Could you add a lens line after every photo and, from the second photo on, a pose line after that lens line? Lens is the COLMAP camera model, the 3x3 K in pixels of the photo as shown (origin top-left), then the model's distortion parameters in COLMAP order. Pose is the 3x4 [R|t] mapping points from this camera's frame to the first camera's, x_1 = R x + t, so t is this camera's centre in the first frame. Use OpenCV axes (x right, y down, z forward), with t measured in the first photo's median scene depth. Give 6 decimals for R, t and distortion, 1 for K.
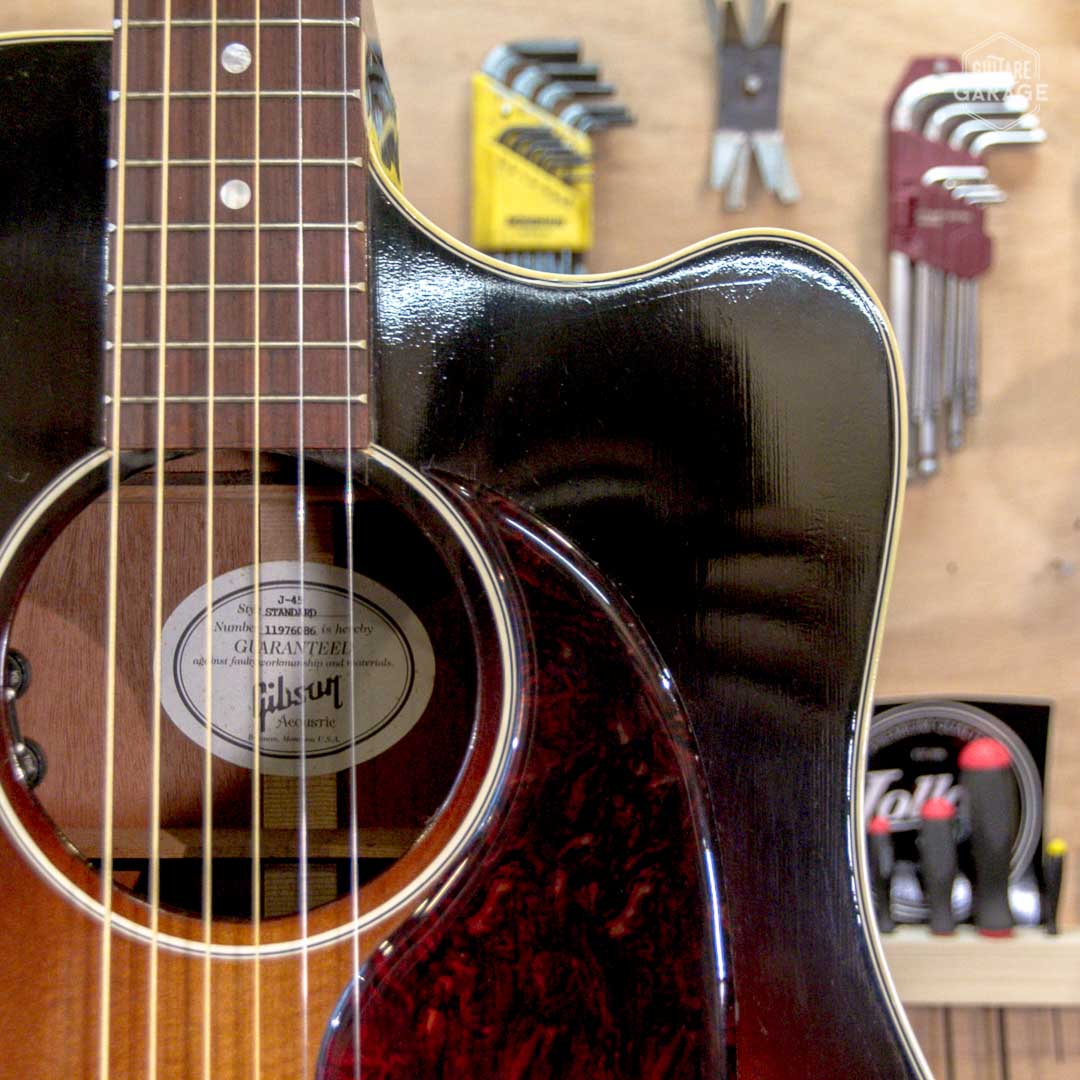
lens RADIAL K [[2265.9, 0, 561.1], [0, 2265.9, 566.4], [0, 0, 1]] dist [-0.004123, 0.018290]
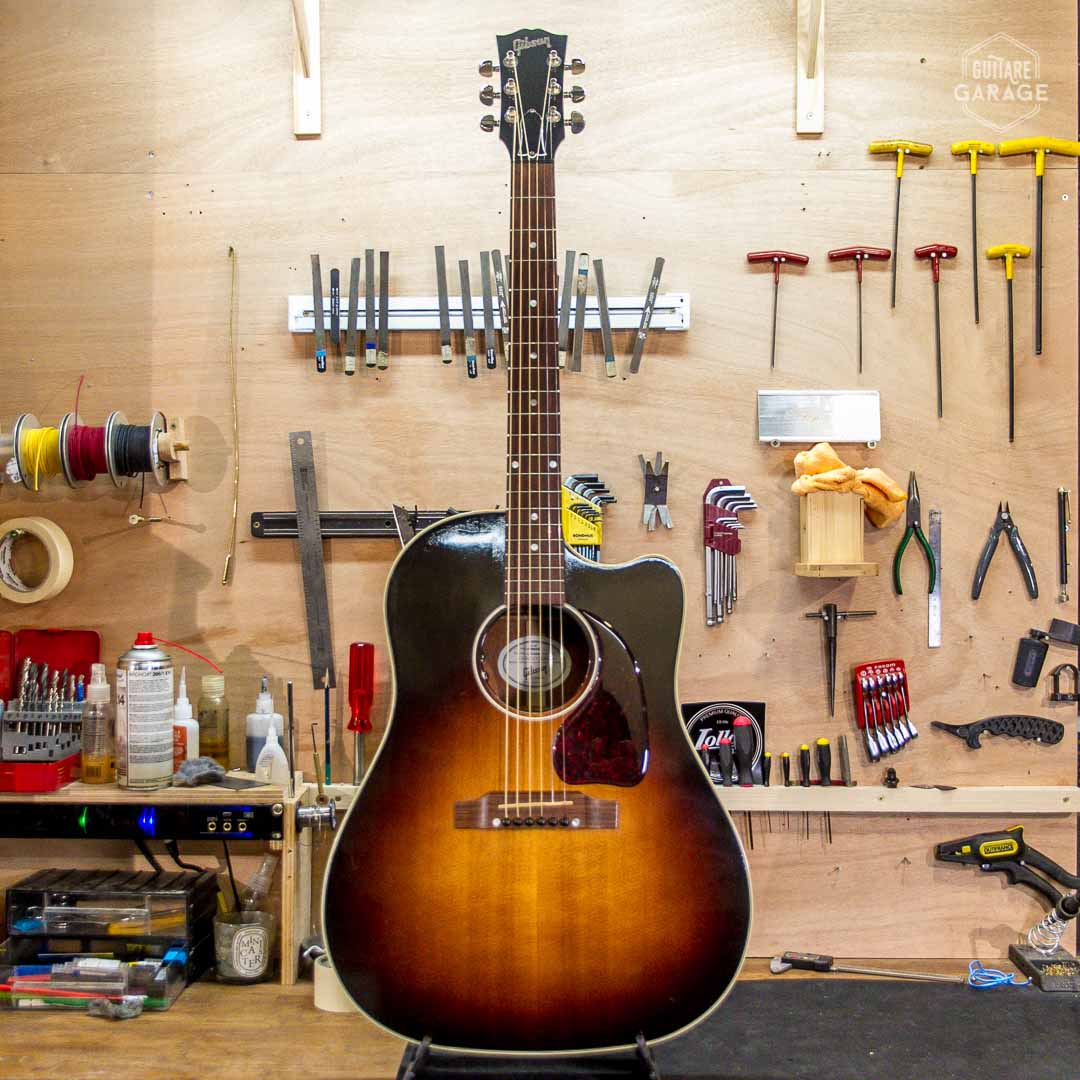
lens RADIAL K [[1657.7, 0, 536.9], [0, 1657.7, 544.4], [0, 0, 1]] dist [-0.005276, -0.000884]
pose [[0.999997, -0.001804, -0.001913, -0.066616], [0.001579, 0.993748, -0.111637, 0.097033], [0.002103, 0.111634, 0.993747, -1.119773]]
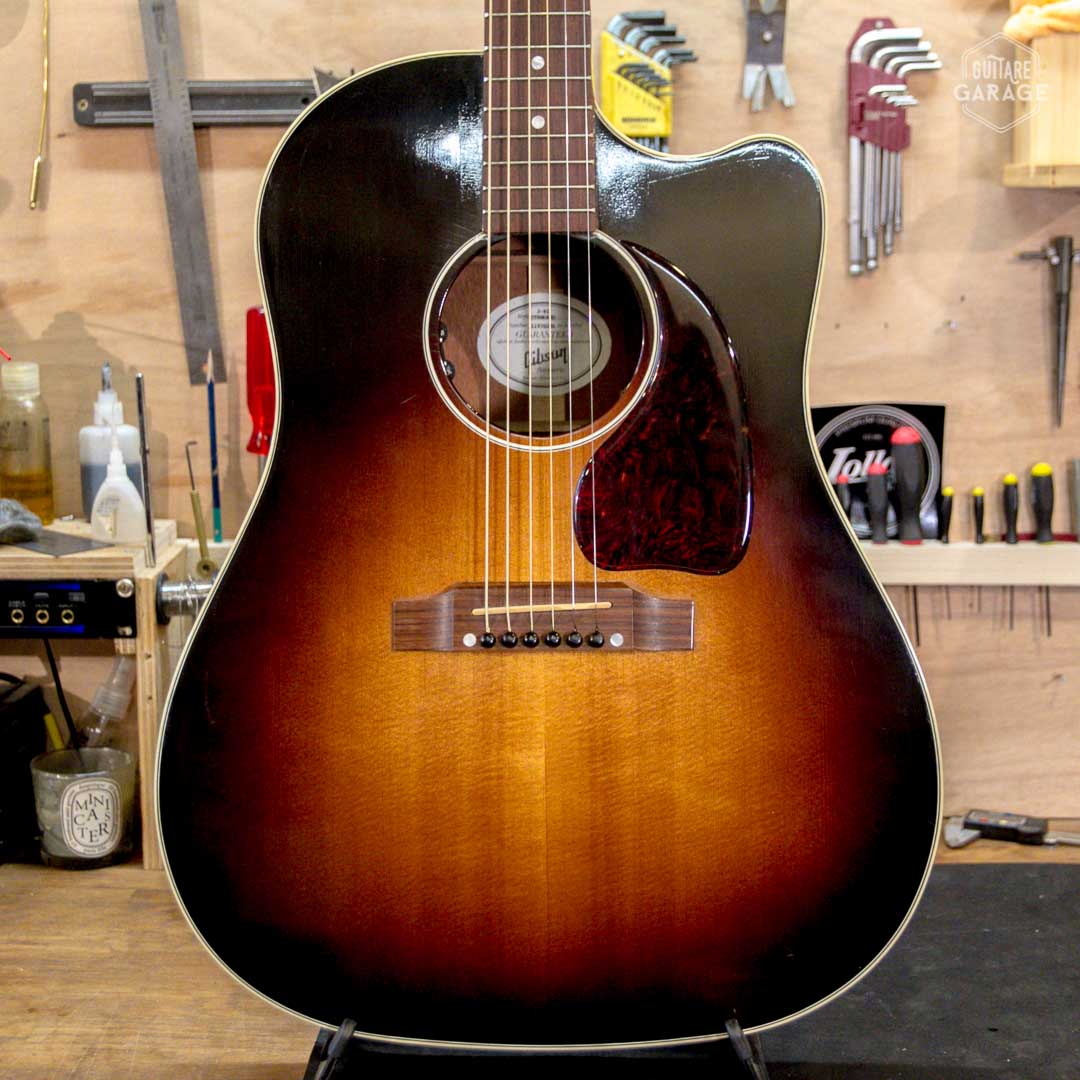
lens RADIAL K [[2096.8, 0, 540.0], [0, 2096.8, 540.0], [0, 0, 1]] dist [0.025339, -0.056030]
pose [[0.999552, -0.003586, -0.029722, -0.039888], [0.005339, 0.998237, 0.059109, 0.068616], [0.029458, -0.059241, 0.997809, -0.589754]]
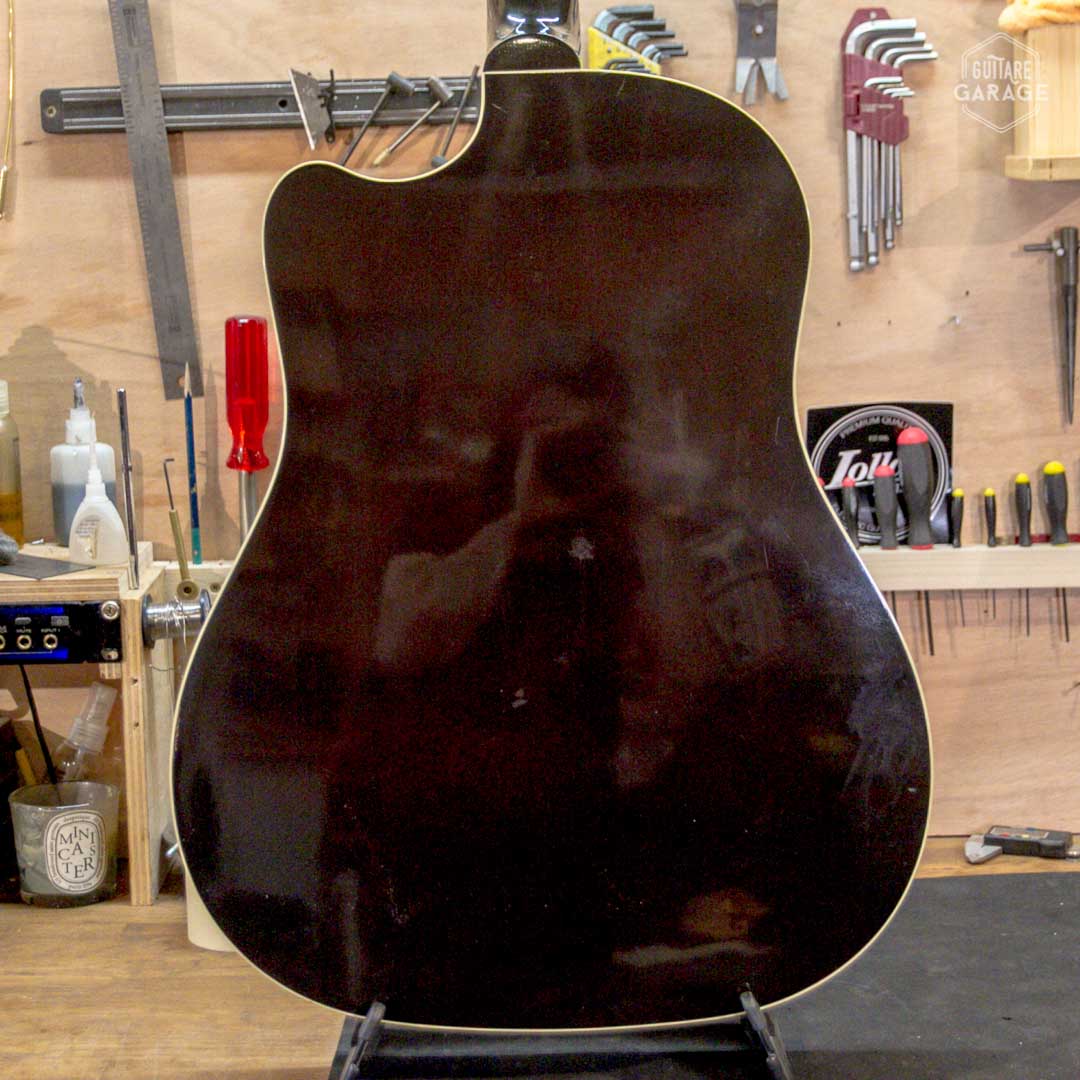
lens RADIAL K [[2710.5, 0, 546.4], [0, 2710.5, 513.2], [0, 0, 1]] dist [0.045670, -0.420117]
pose [[0.999626, -0.026866, -0.005139, -0.069100], [0.026999, 0.999245, 0.027951, 0.078997], [0.004384, -0.028079, 0.999596, -0.979831]]
